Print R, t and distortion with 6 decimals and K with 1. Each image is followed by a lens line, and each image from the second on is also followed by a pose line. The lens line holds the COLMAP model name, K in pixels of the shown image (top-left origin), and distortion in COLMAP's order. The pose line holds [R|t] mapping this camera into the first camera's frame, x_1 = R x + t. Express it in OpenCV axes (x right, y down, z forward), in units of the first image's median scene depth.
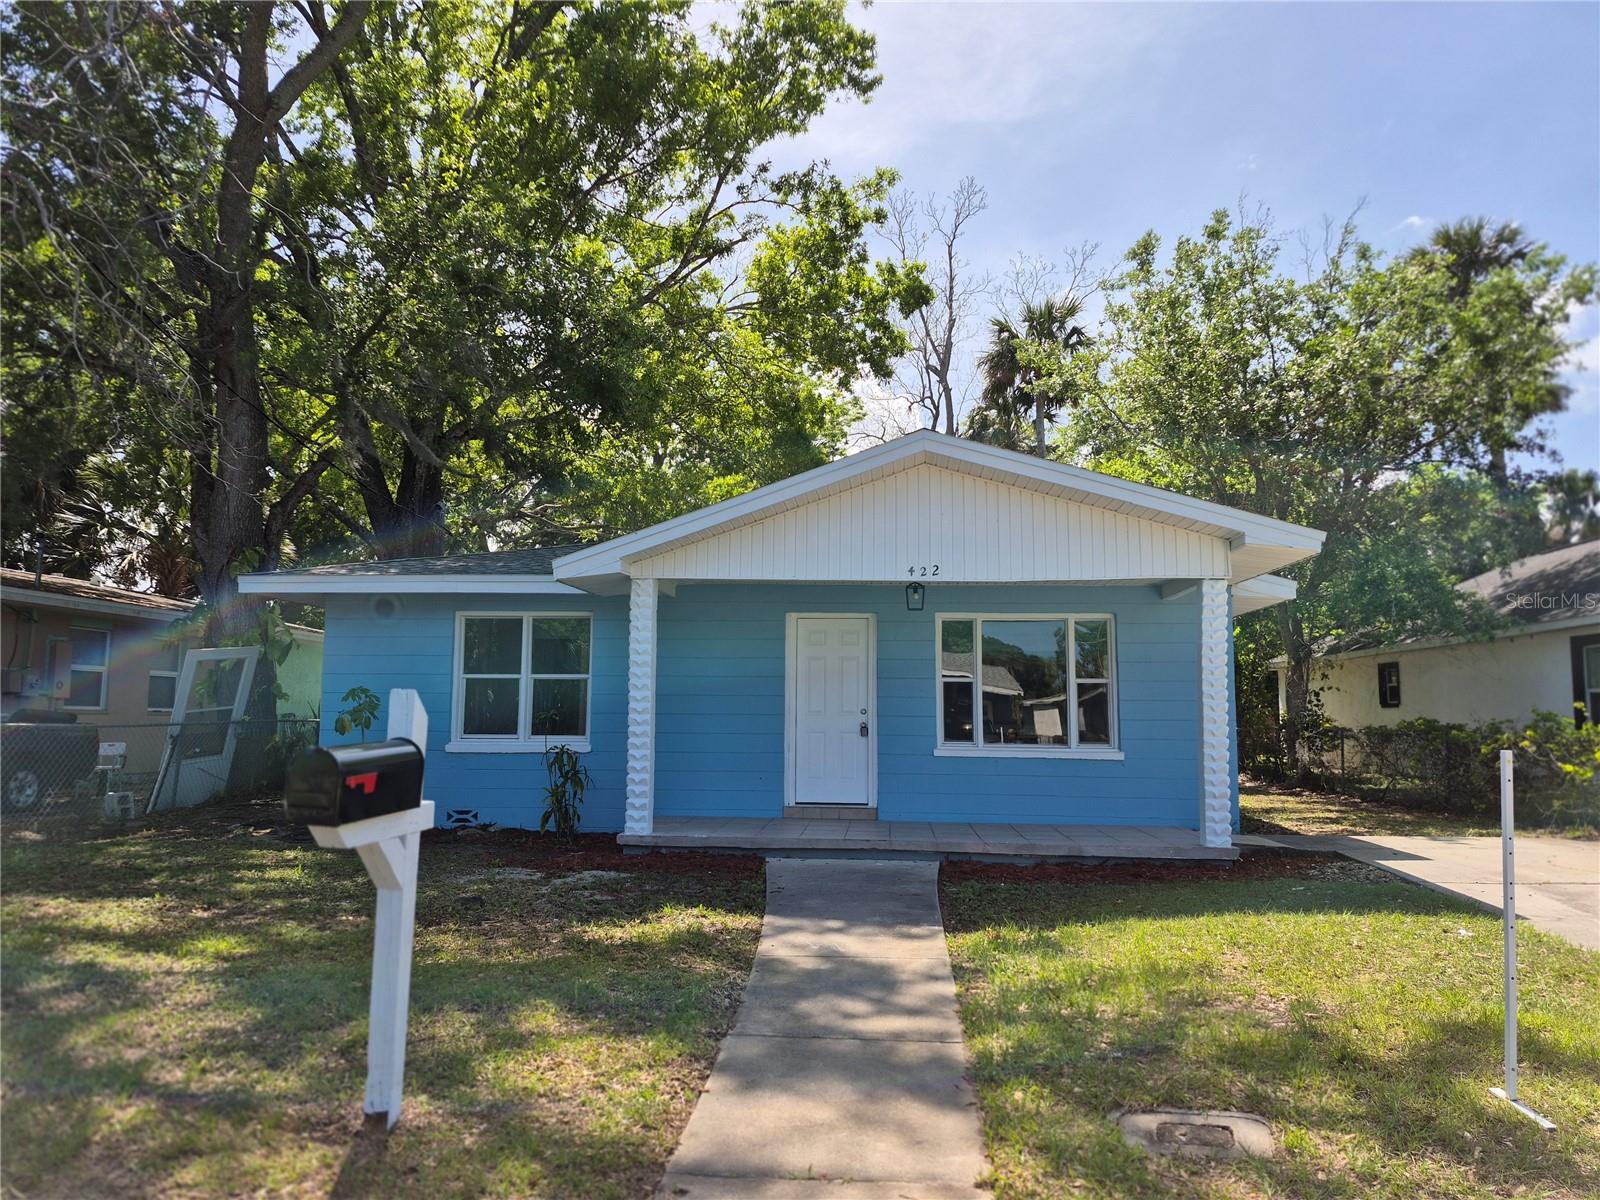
lens RADIAL K [[1116.6, 0, 793.9], [0, 1116.6, 593.7], [0, 0, 1]] dist [0.104387, -0.110055]
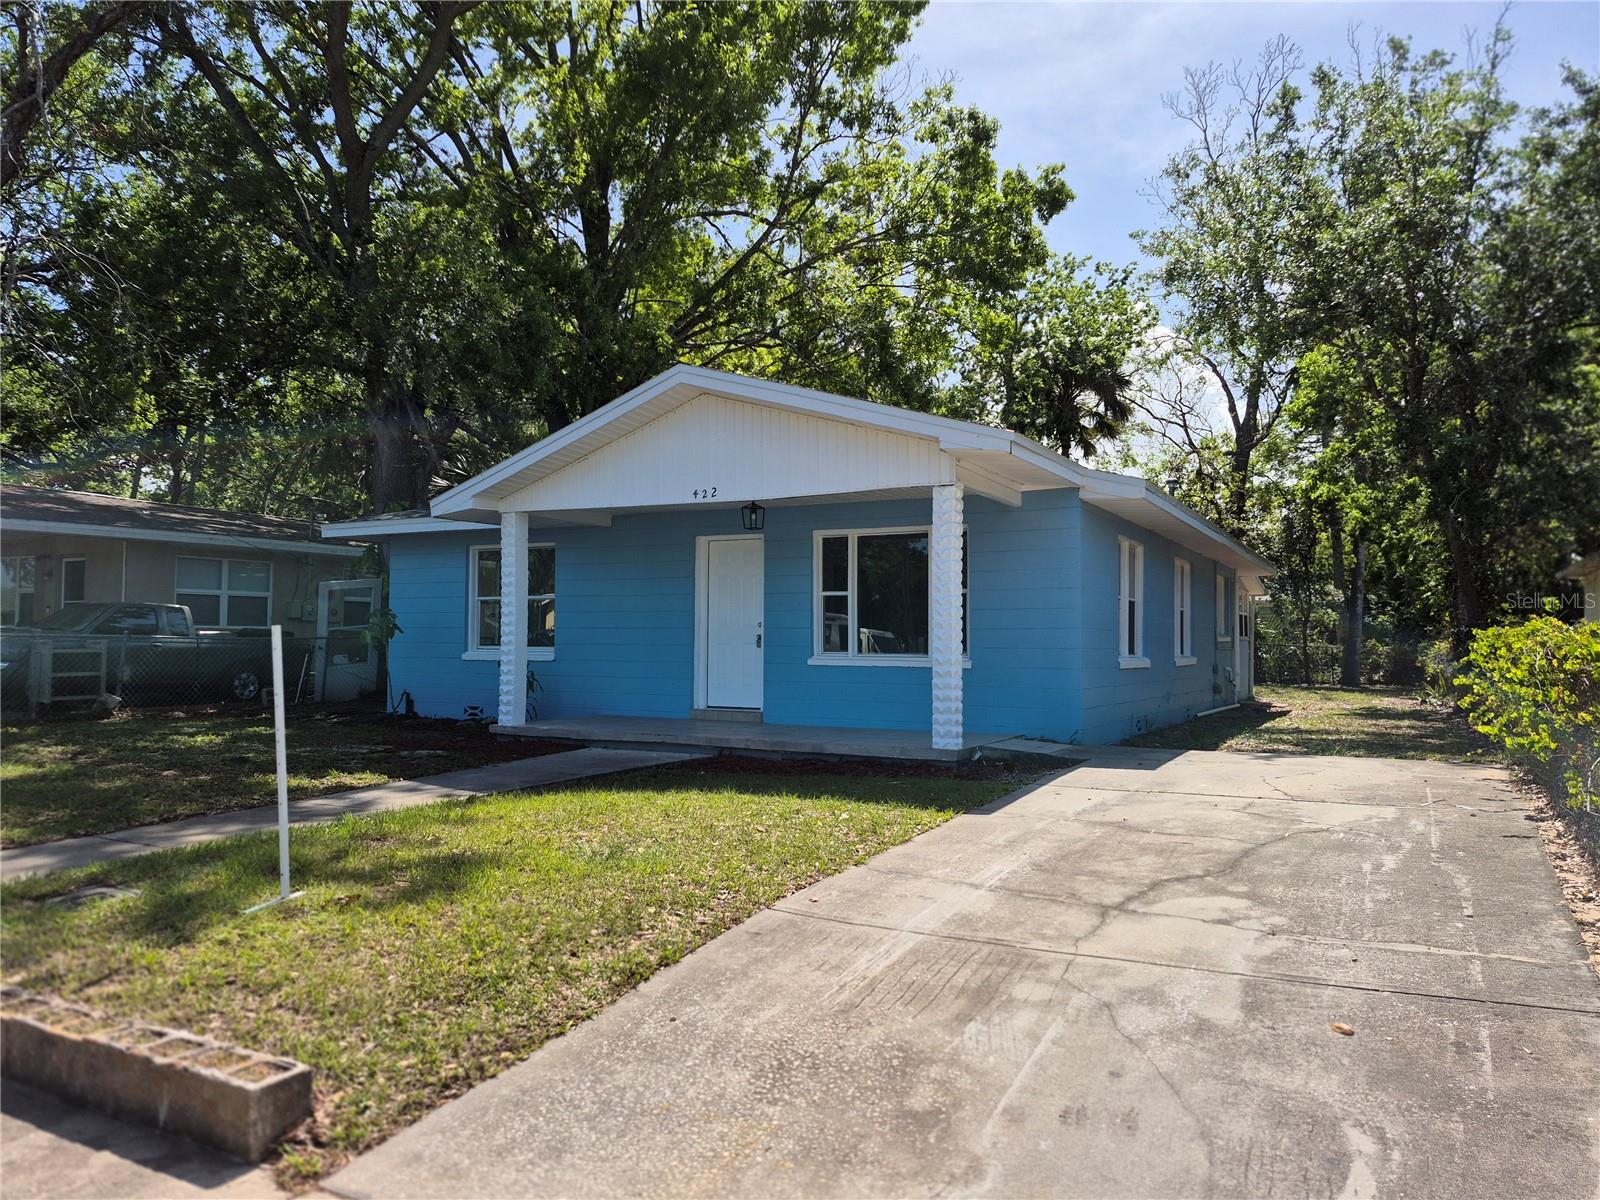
lens RADIAL K [[1101.9, 0, 808.3], [0, 1101.9, 598.1], [0, 0, 1]] dist [0.100948, -0.115939]
pose [[0.917200, -0.018897, -0.397978, 0.542014], [0.045175, 0.997366, 0.056755, 0.021327], [0.395857, -0.070034, 0.915638, 0.039611]]
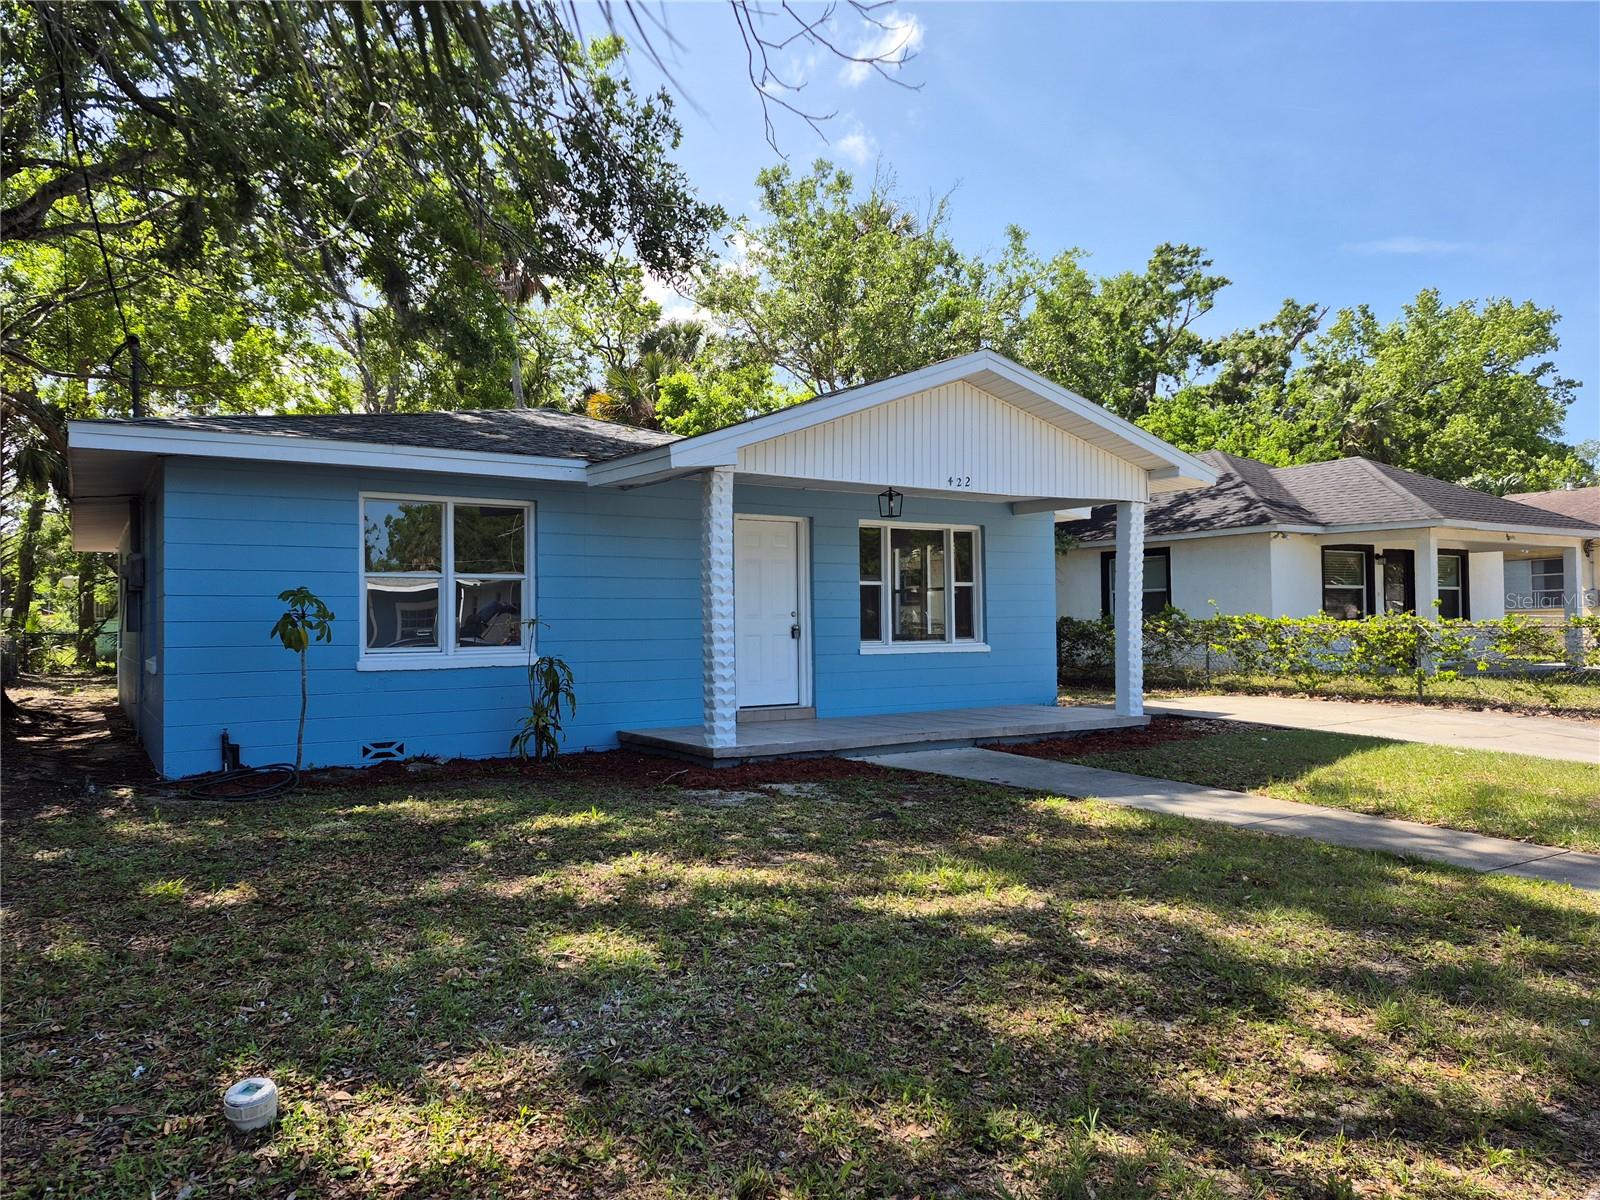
lens RADIAL K [[1116.6, 0, 793.9], [0, 1116.6, 593.7], [0, 0, 1]] dist [0.104387, -0.110055]
pose [[0.792820, -0.002547, 0.609450, -0.563990], [-0.051348, 0.996157, 0.070961, 0.015608], [-0.607288, -0.087553, 0.789642, 0.205976]]
